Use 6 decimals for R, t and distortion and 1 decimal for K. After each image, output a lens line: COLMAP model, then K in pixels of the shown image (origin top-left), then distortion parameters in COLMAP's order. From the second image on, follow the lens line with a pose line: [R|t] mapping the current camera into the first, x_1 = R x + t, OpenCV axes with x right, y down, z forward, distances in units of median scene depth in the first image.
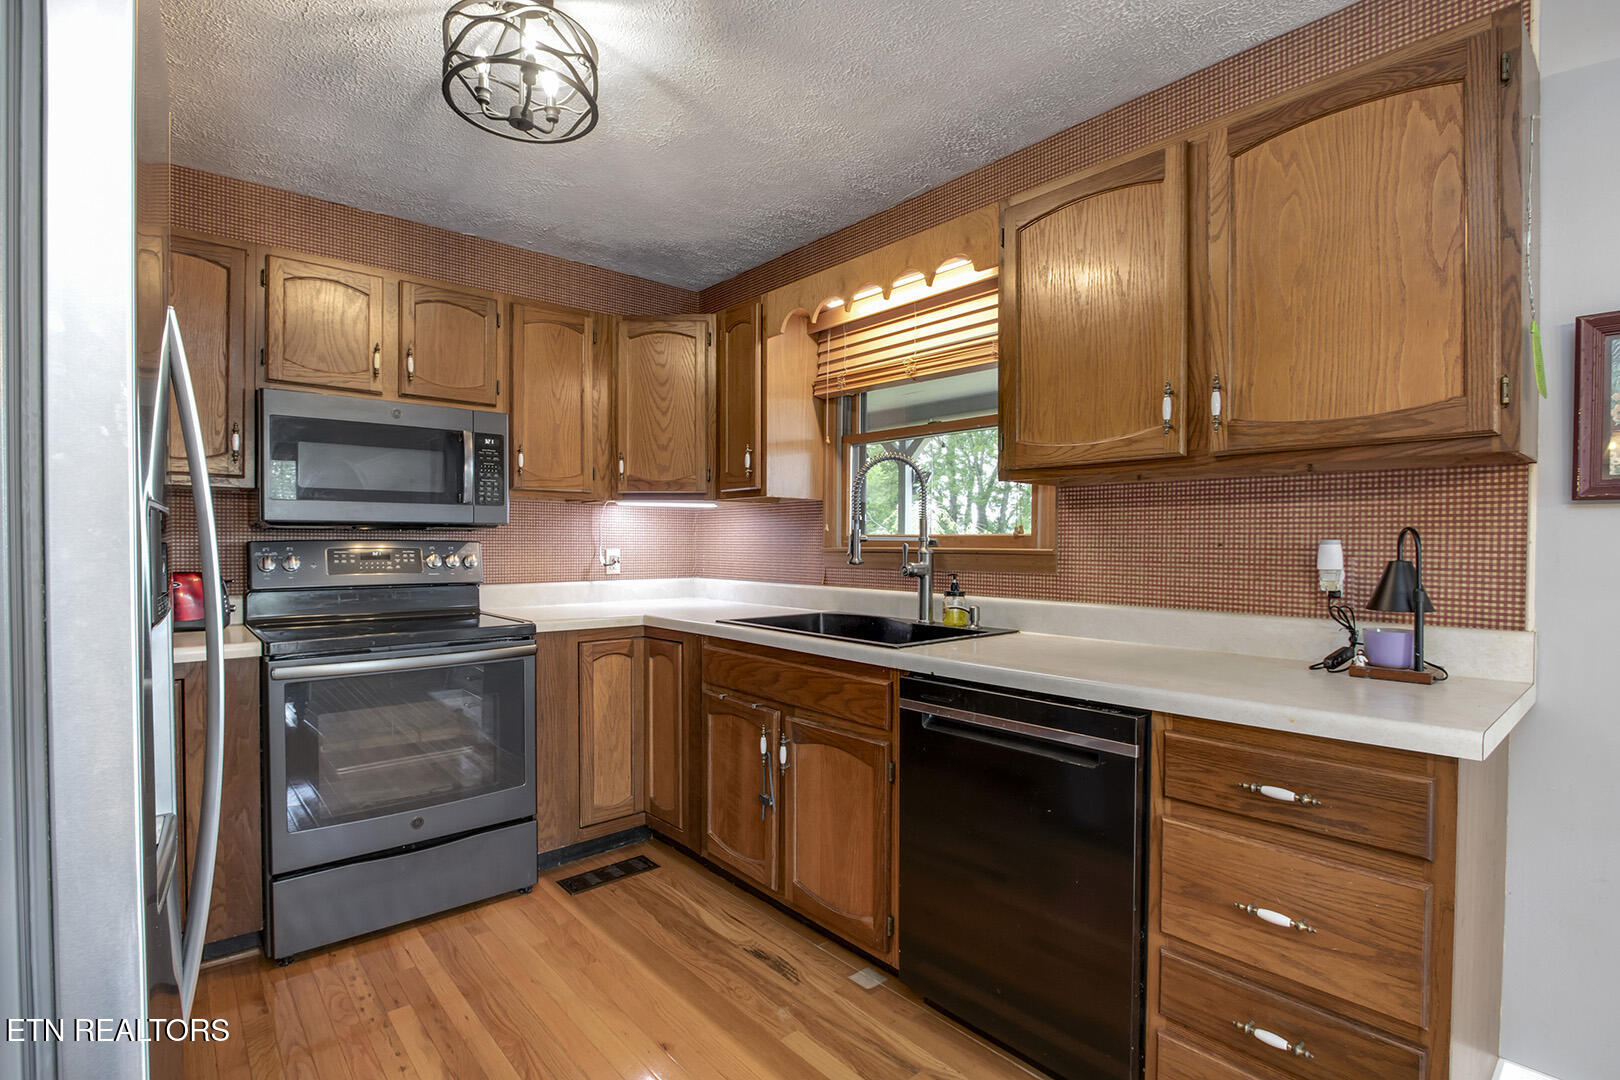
lens RADIAL K [[760.9, 0, 813.3], [0, 760.9, 554.8], [0, 0, 1]] dist [-0.027318, 0.004739]
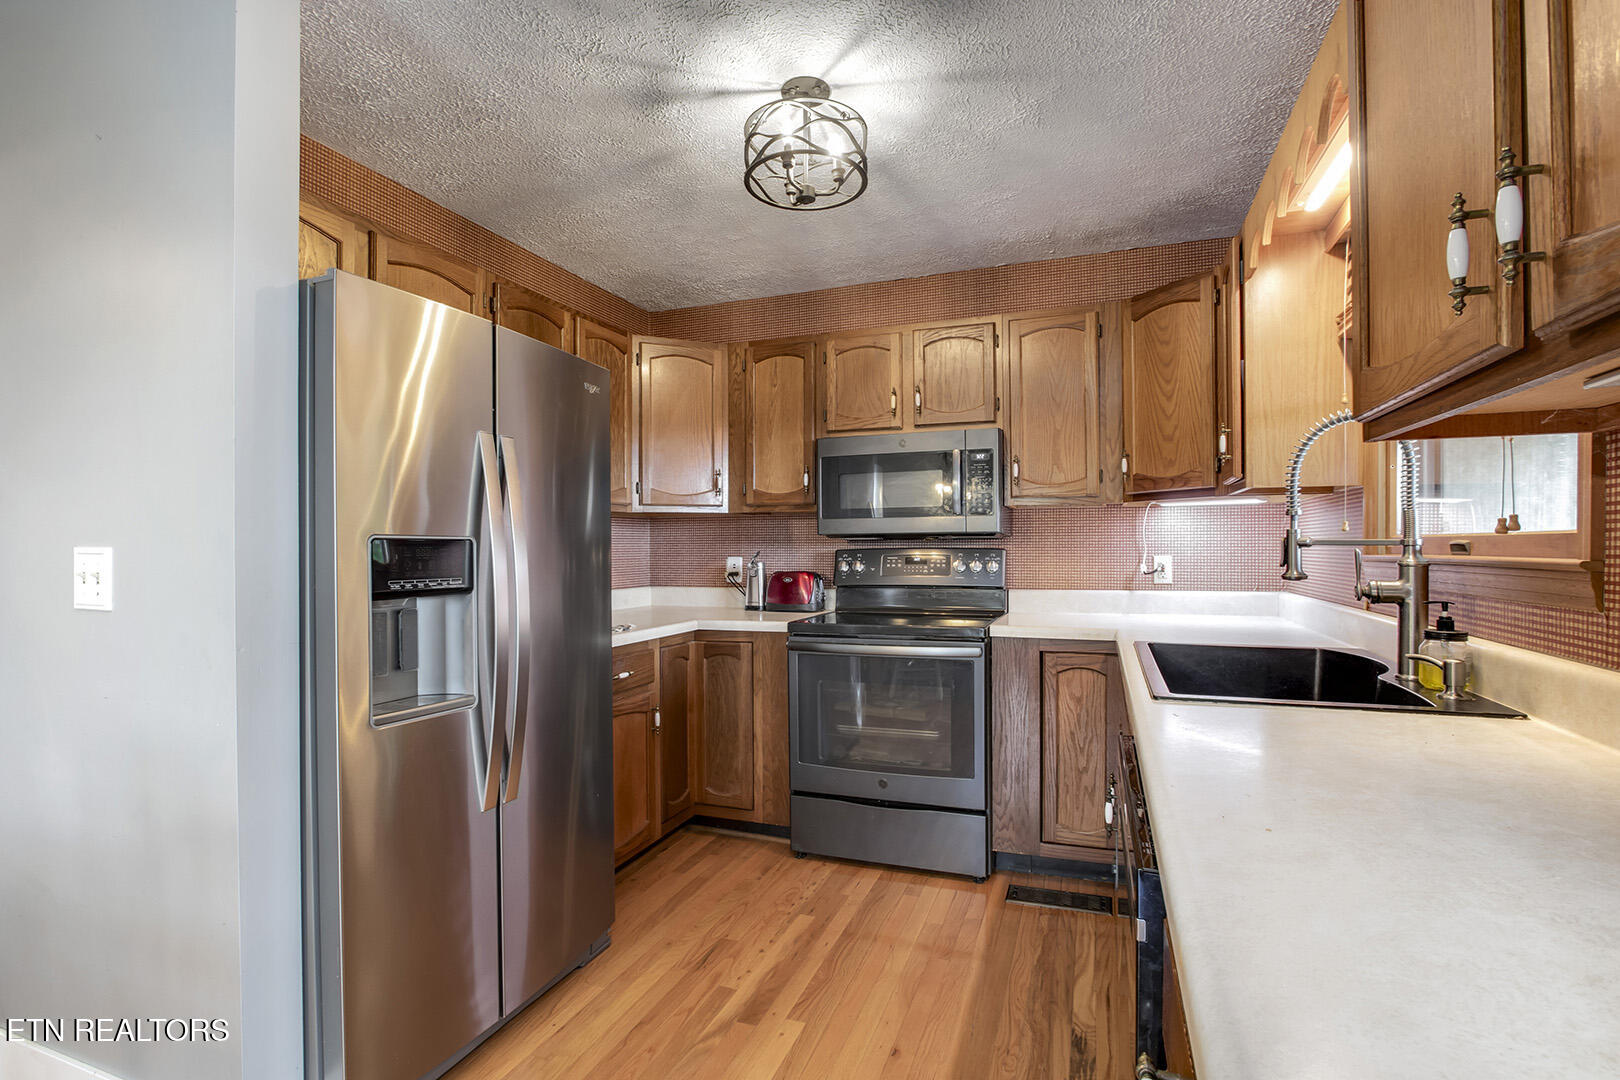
lens RADIAL K [[760.9, 0, 814.9], [0, 760.9, 554.3], [0, 0, 1]] dist [-0.027318, 0.004739]
pose [[0.474650, 0.001744, -0.880173, 0.581939], [-0.006918, 0.999975, -0.001749, -0.008609], [0.880148, 0.006920, 0.474650, 0.388415]]
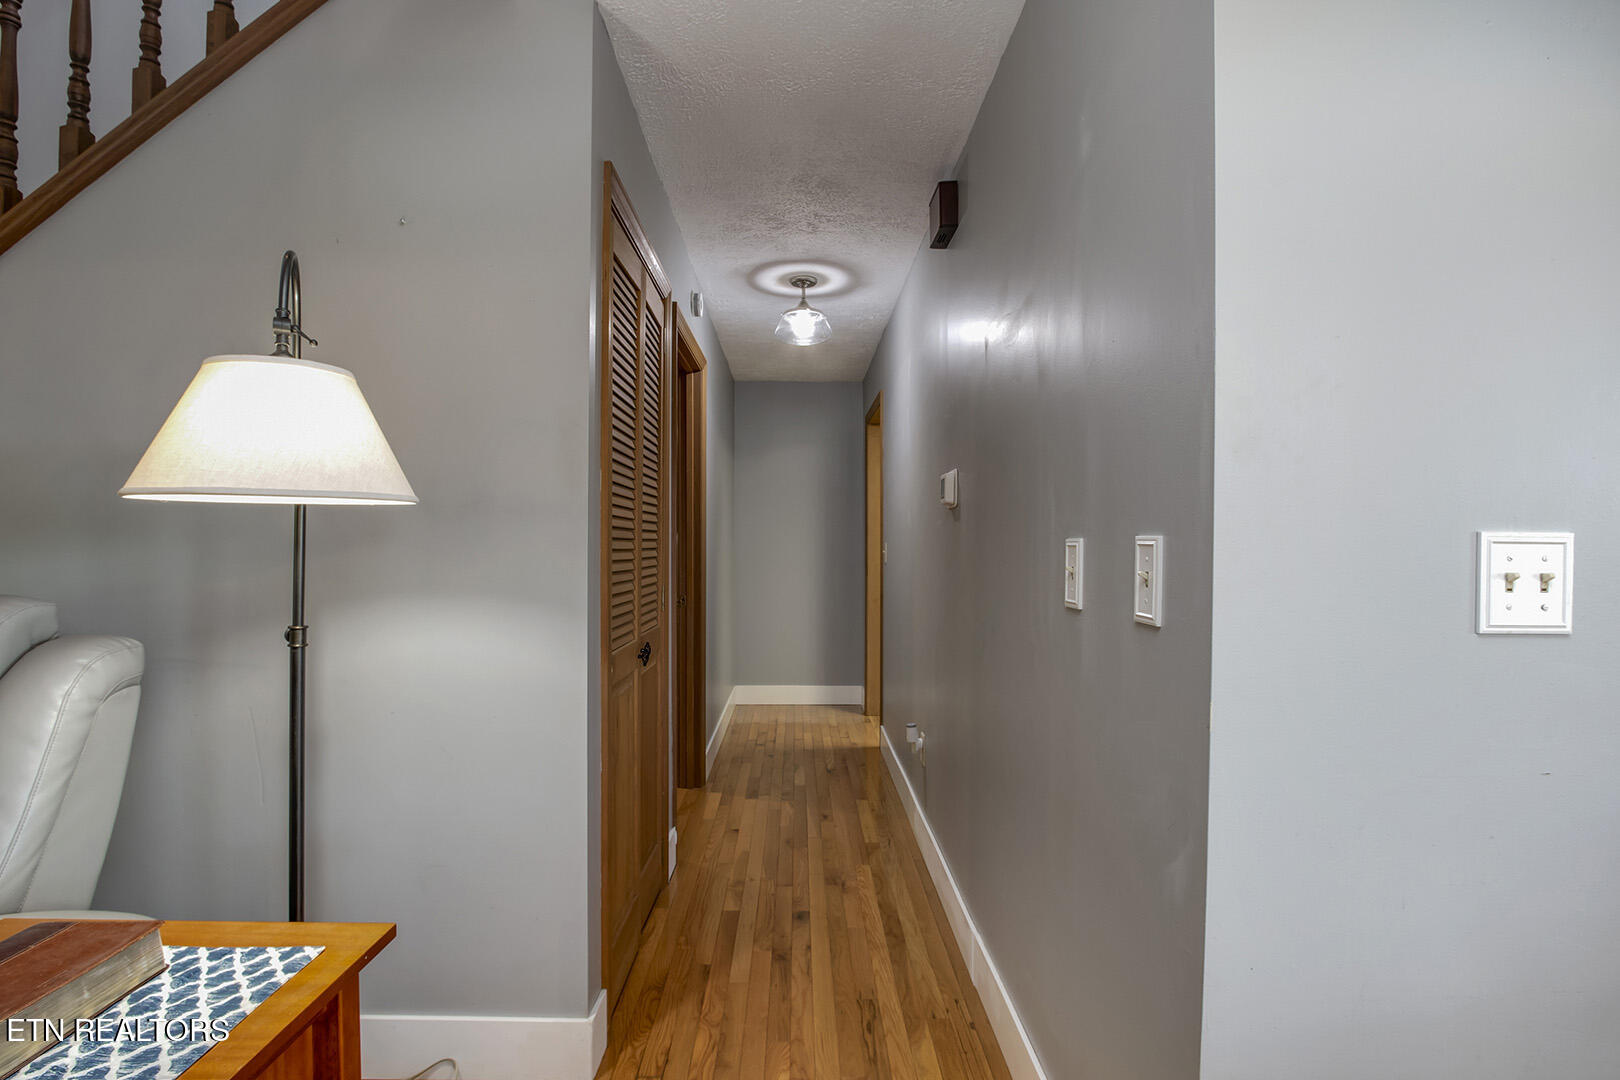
lens RADIAL K [[760.9, 0, 814.7], [0, 760.9, 542.9], [0, 0, 1]] dist [-0.027318, 0.004739]
pose [[0.767459, -0.001609, -0.641097, -0.497349], [-0.005499, 0.999944, -0.009093, 0.002413], [0.641075, 0.010504, 0.767406, -0.561968]]
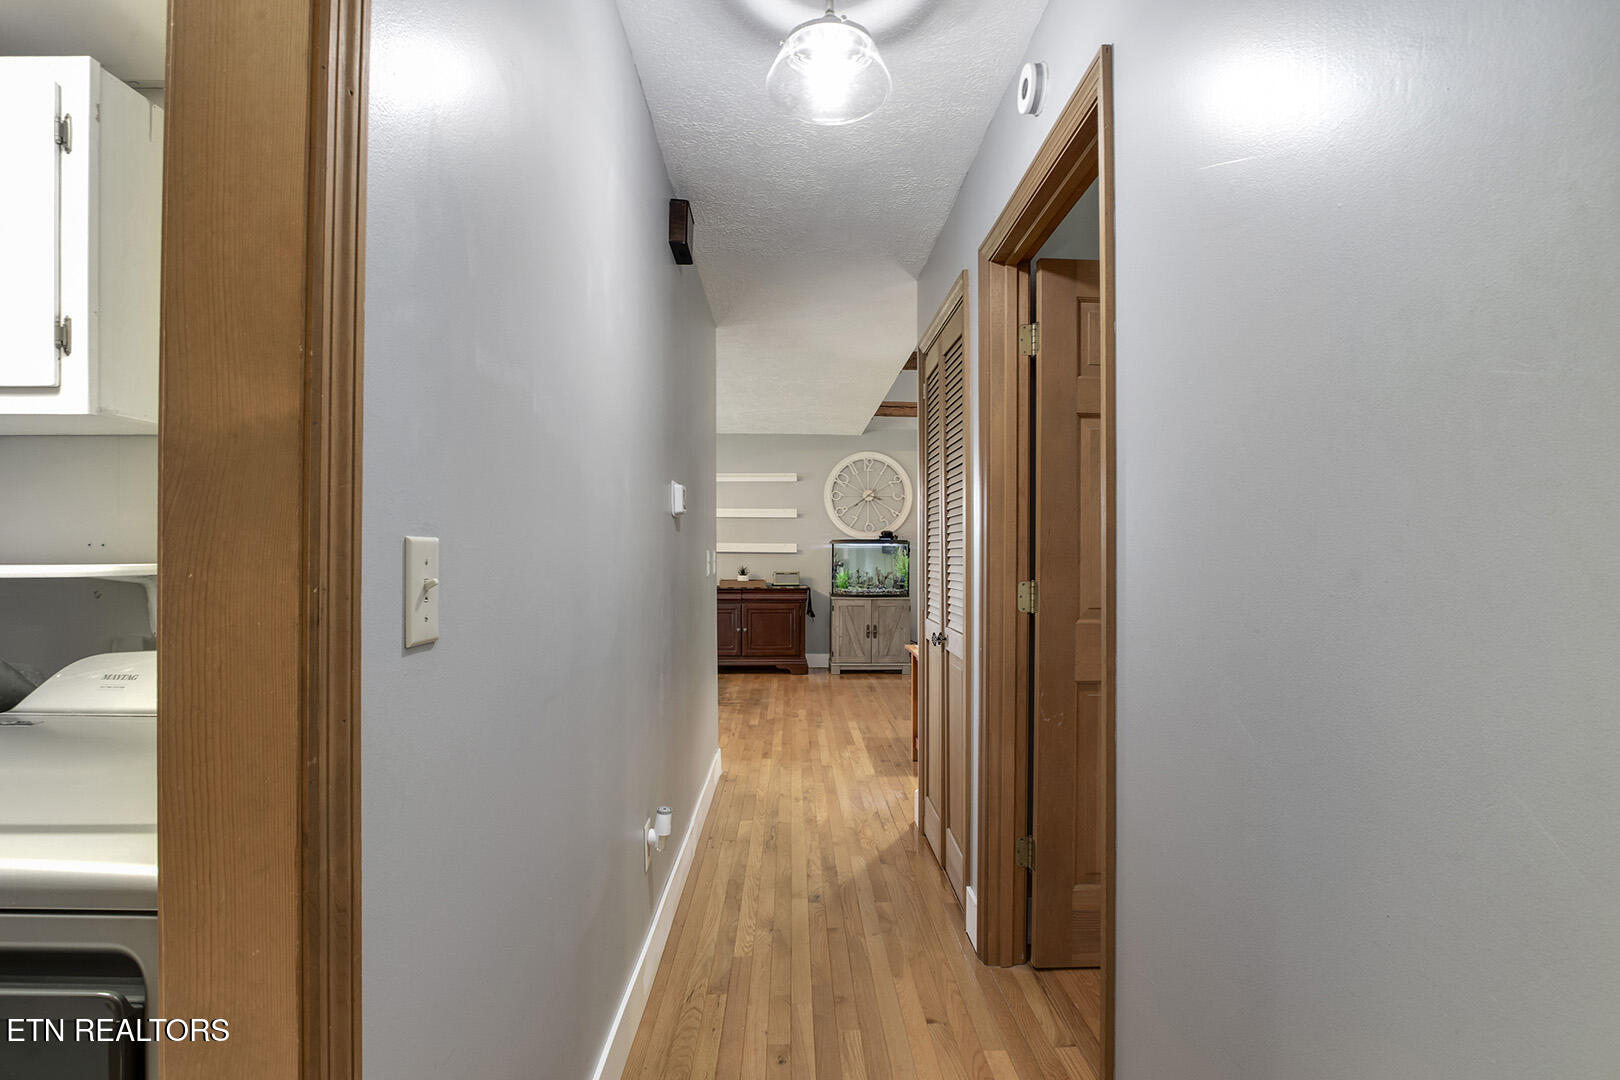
lens RADIAL K [[760.9, 0, 812.0], [0, 760.9, 557.0], [0, 0, 1]] dist [-0.027318, 0.004739]
pose [[-0.770371, -0.008557, 0.637538, -2.128759], [0.001171, 0.999889, 0.014835, -0.015596], [-0.637595, 0.012175, -0.770276, 1.381763]]
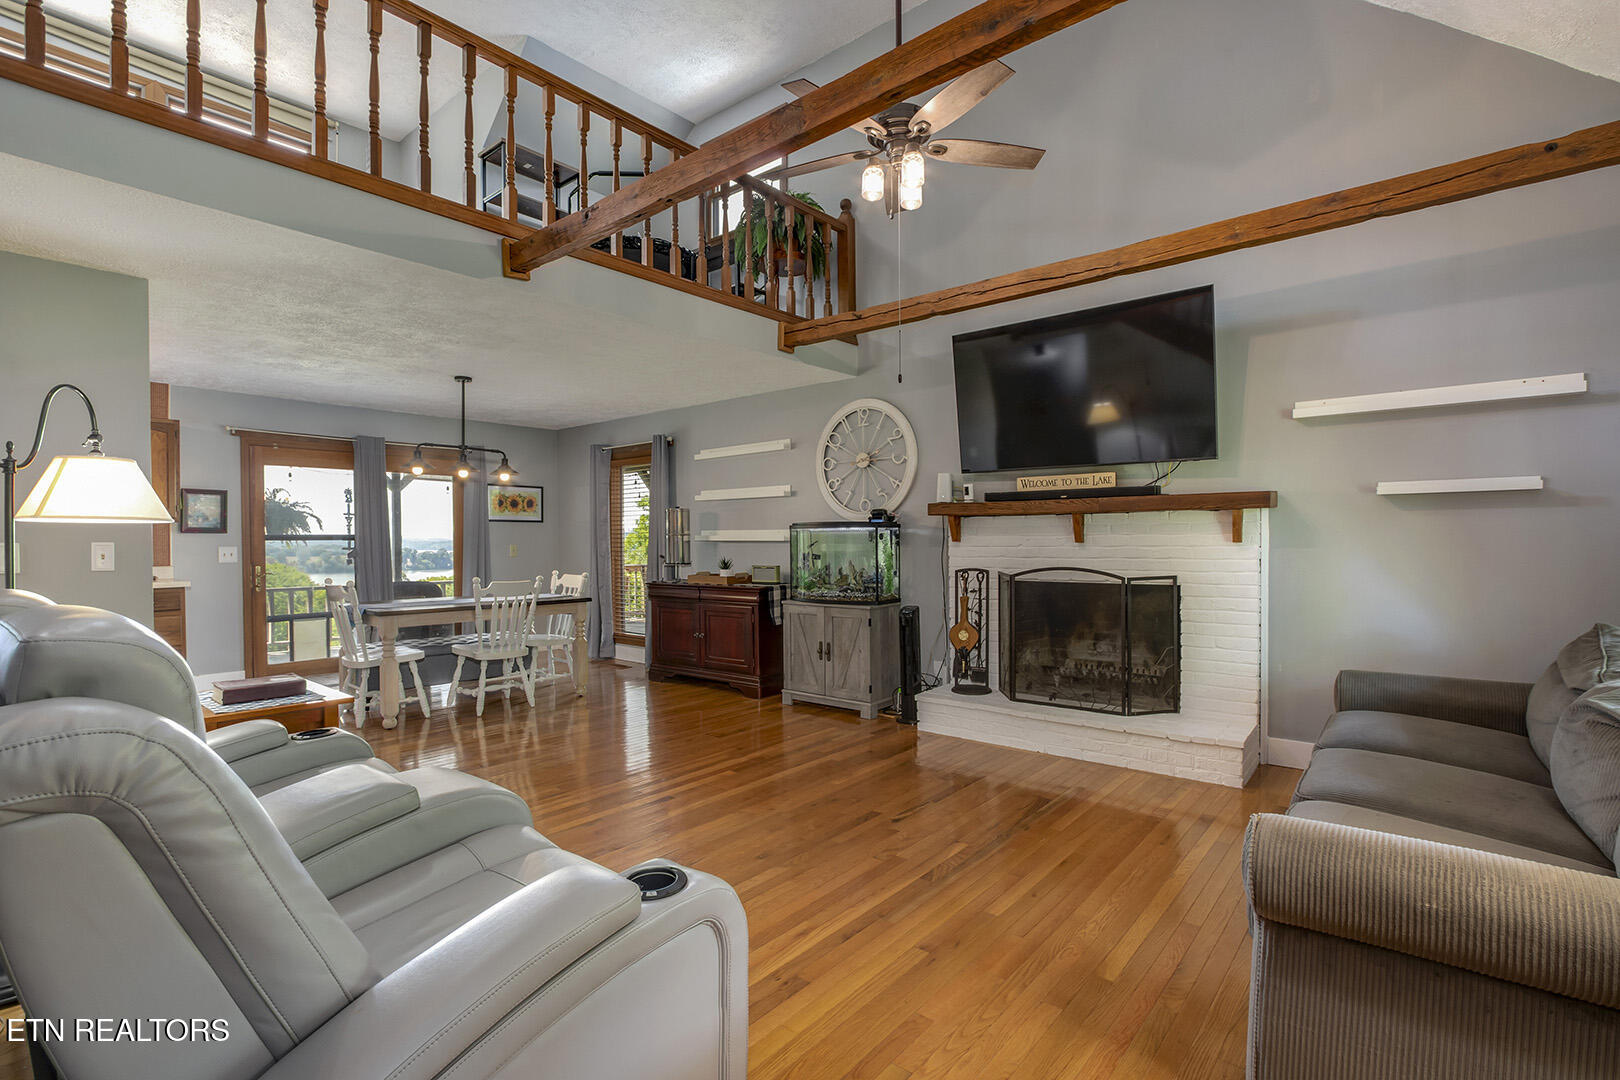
lens RADIAL K [[760.9, 0, 814.3], [0, 760.9, 548.4], [0, 0, 1]] dist [-0.027318, 0.004739]
pose [[-0.154497, -0.012337, 0.987916, -2.602480], [0.016720, 0.999746, 0.015099, 0.005595], [-0.987852, 0.018851, -0.154251, -1.312250]]
